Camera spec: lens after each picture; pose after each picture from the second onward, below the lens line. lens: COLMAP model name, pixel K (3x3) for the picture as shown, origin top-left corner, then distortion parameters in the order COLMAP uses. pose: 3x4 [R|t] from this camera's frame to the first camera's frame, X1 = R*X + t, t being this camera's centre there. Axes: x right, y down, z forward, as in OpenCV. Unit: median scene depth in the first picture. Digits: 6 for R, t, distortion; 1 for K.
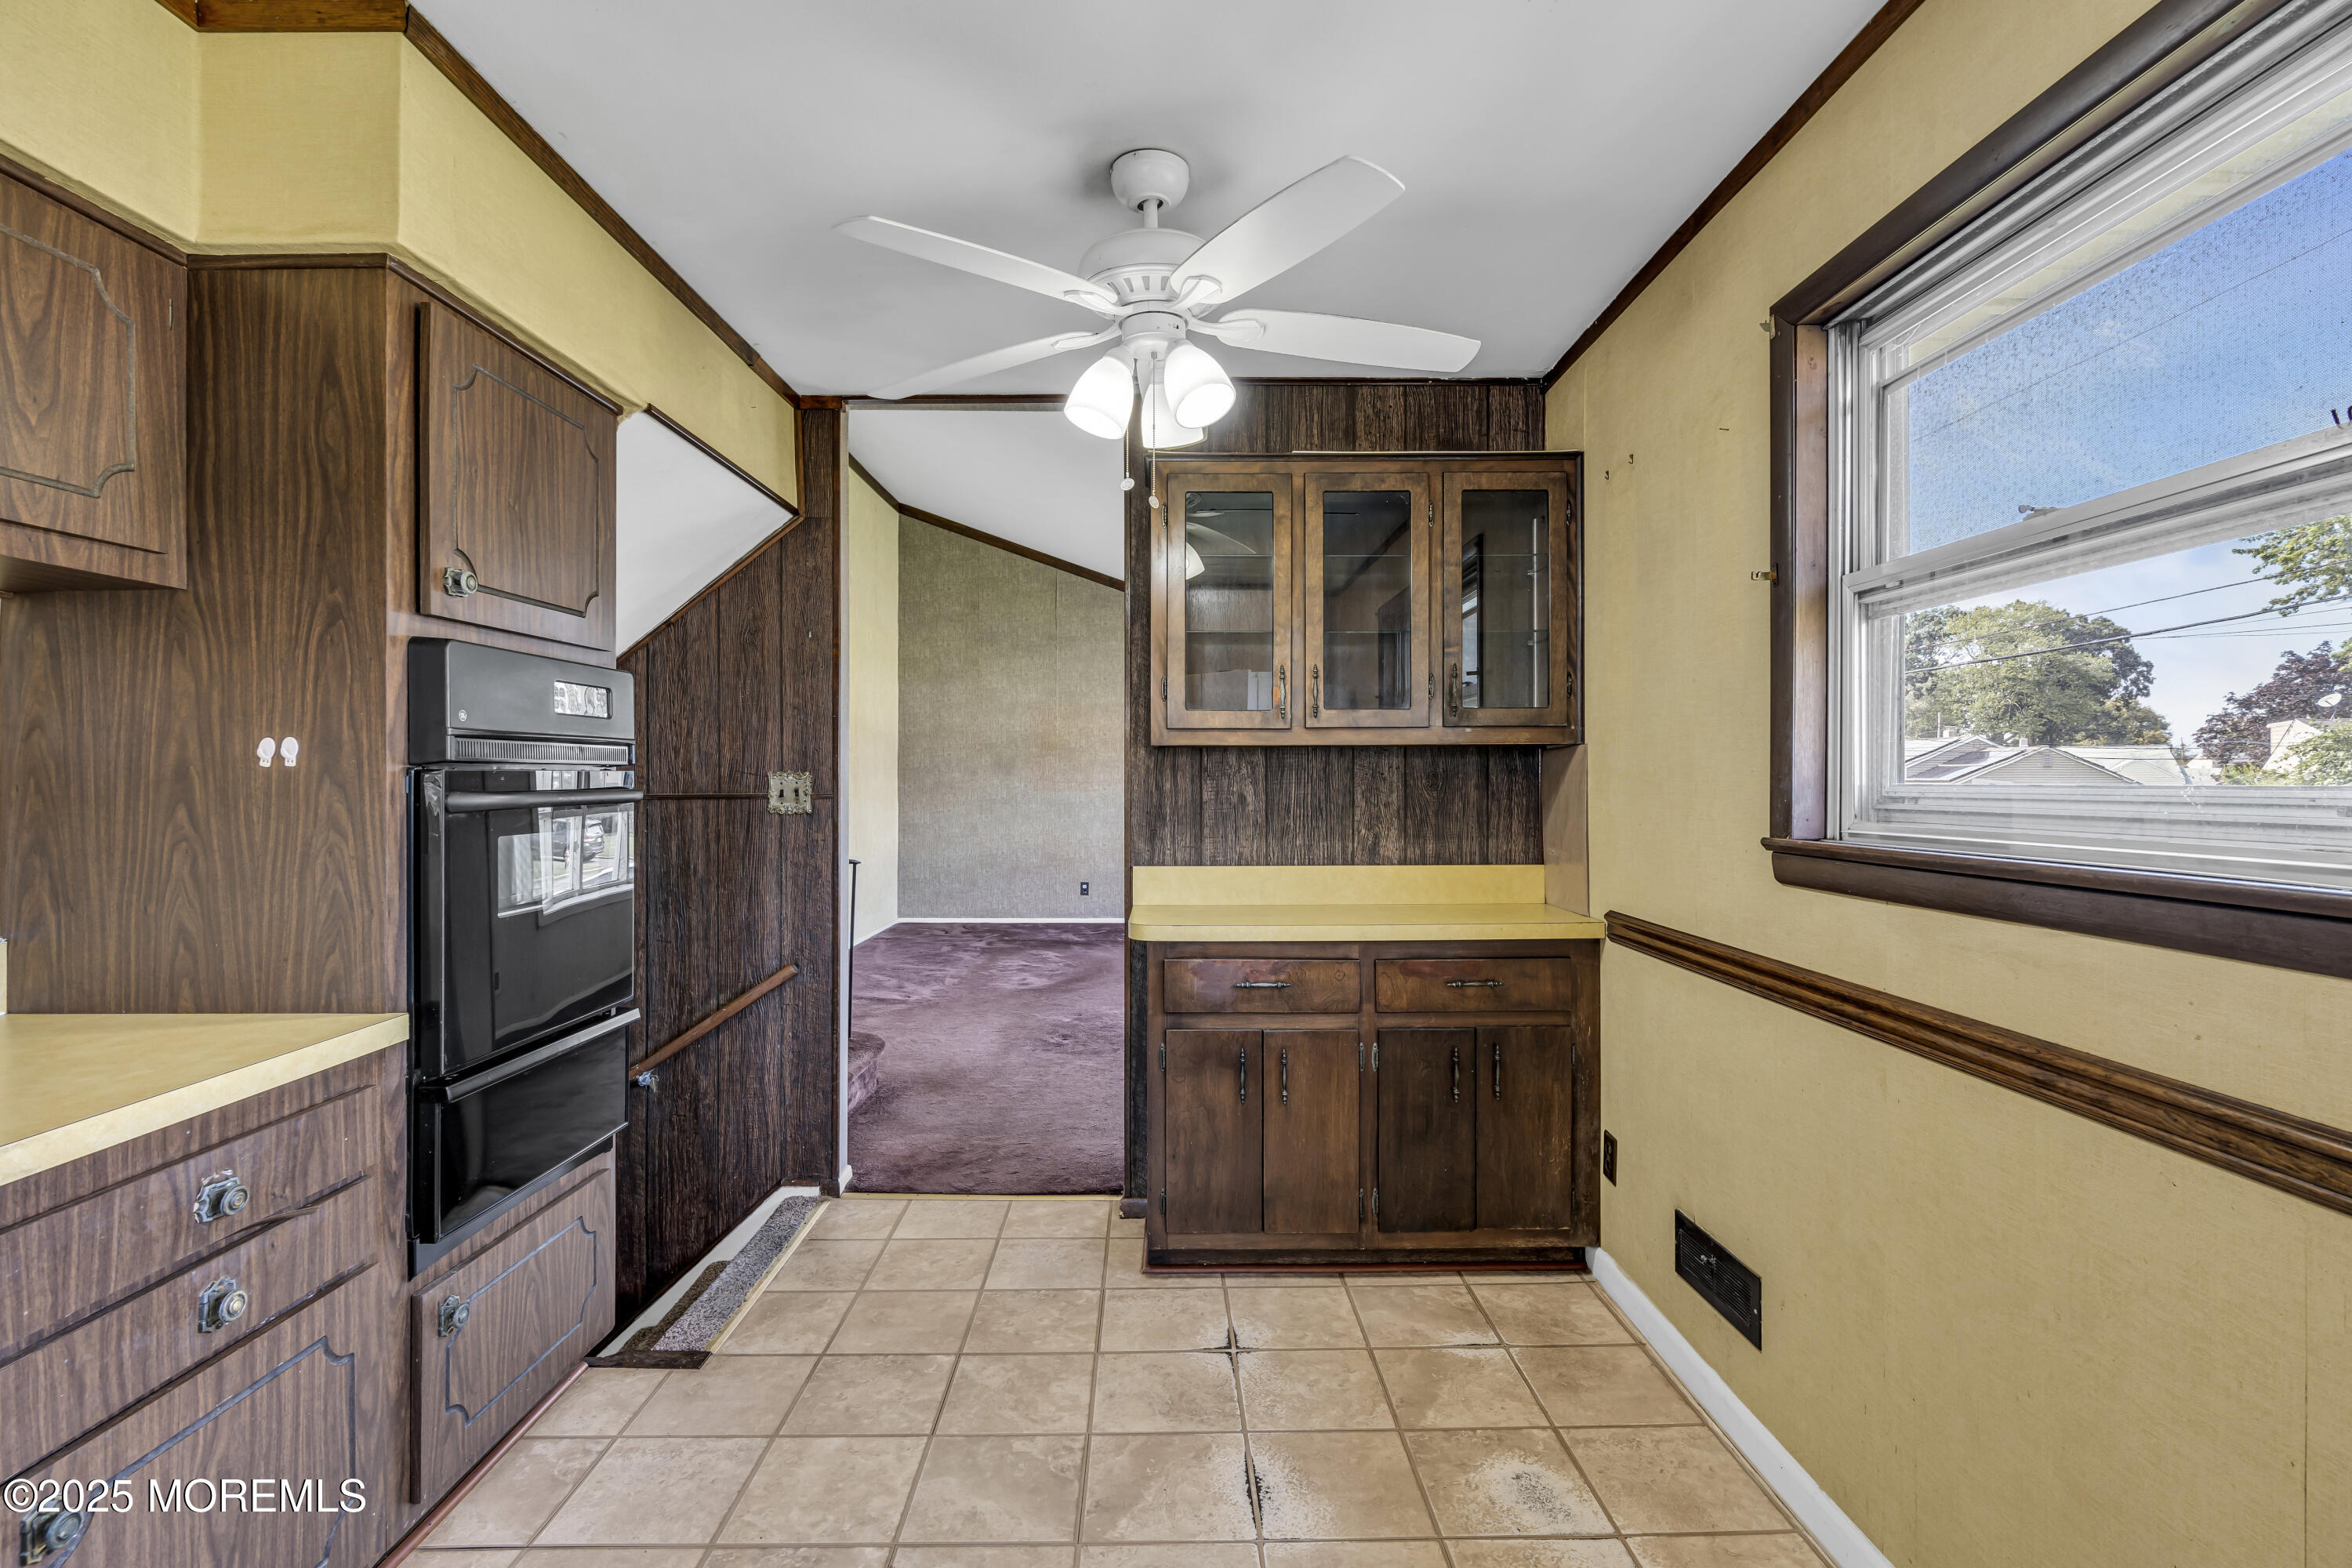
lens RADIAL K [[1088.6, 0, 1177.0], [0, 1088.6, 774.0], [0, 0, 1]] dist [-0.004052, 0.000183]
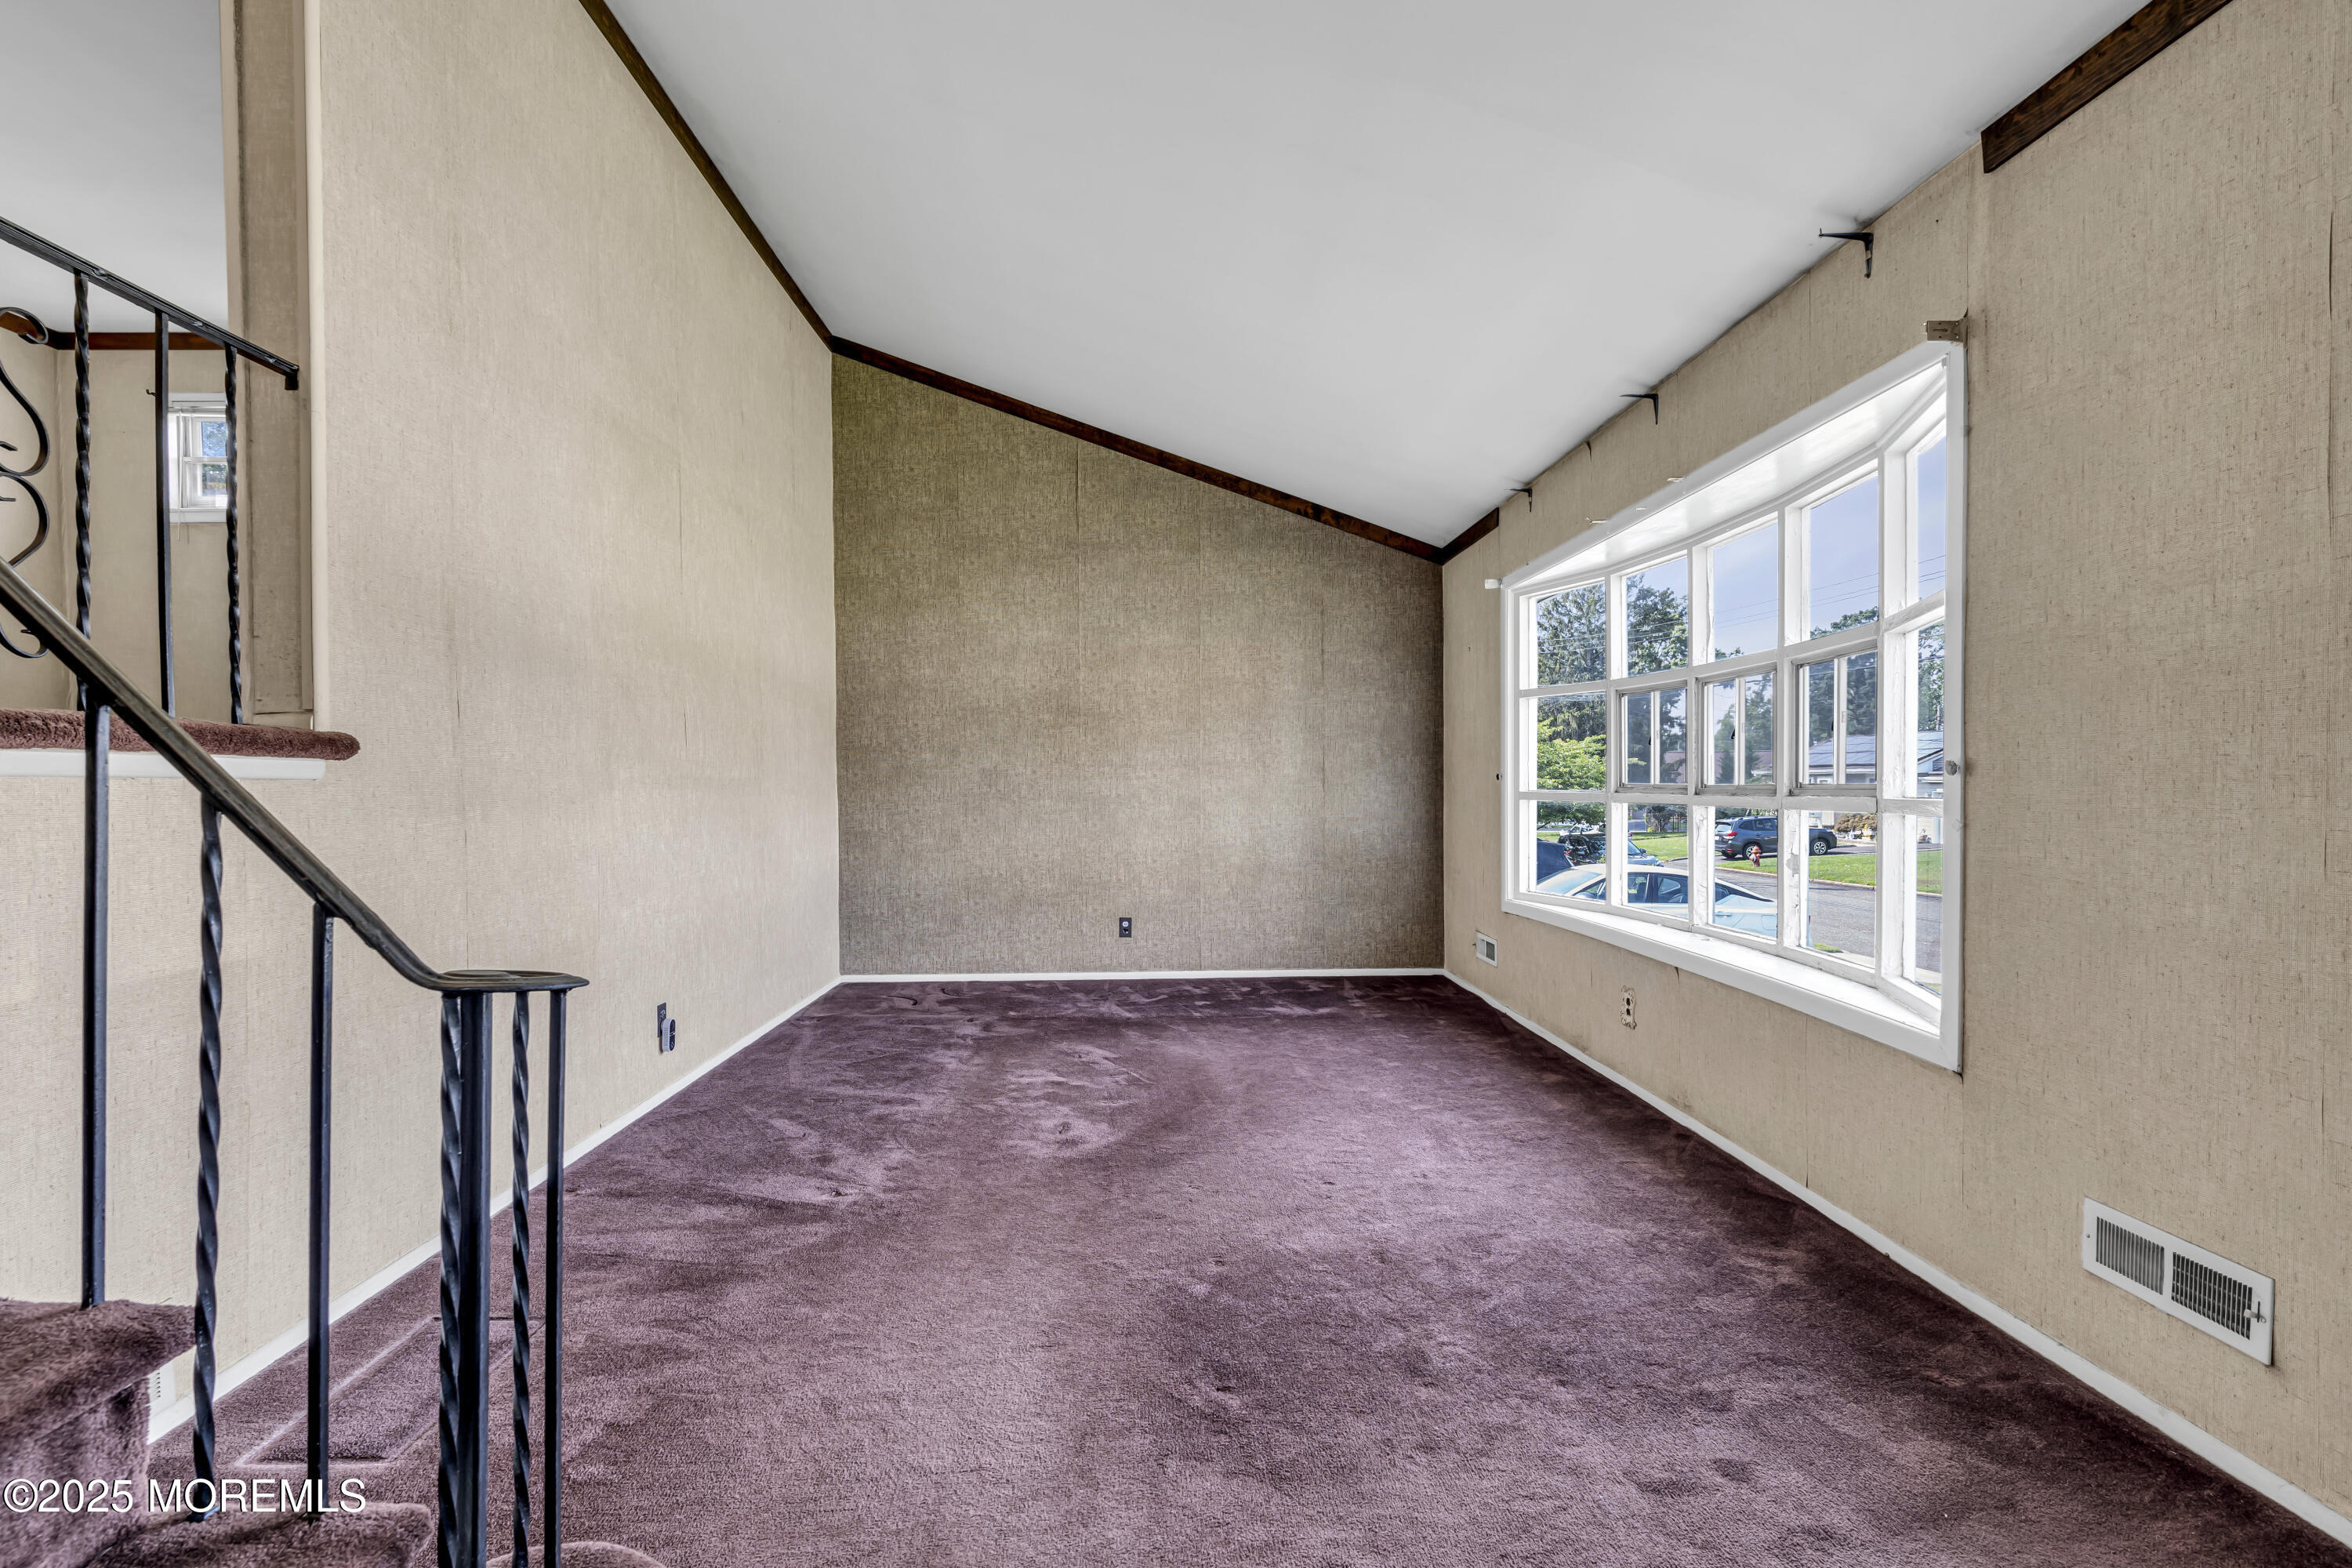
lens RADIAL K [[1088.6, 0, 1177.1], [0, 1088.6, 795.9], [0, 0, 1]] dist [-0.004052, 0.000183]
pose [[0.999527, -0.010583, 0.028883, -0.072075], [0.010060, 0.999784, 0.018187, 0.014328], [-0.029069, -0.017888, 0.999417, 0.343757]]
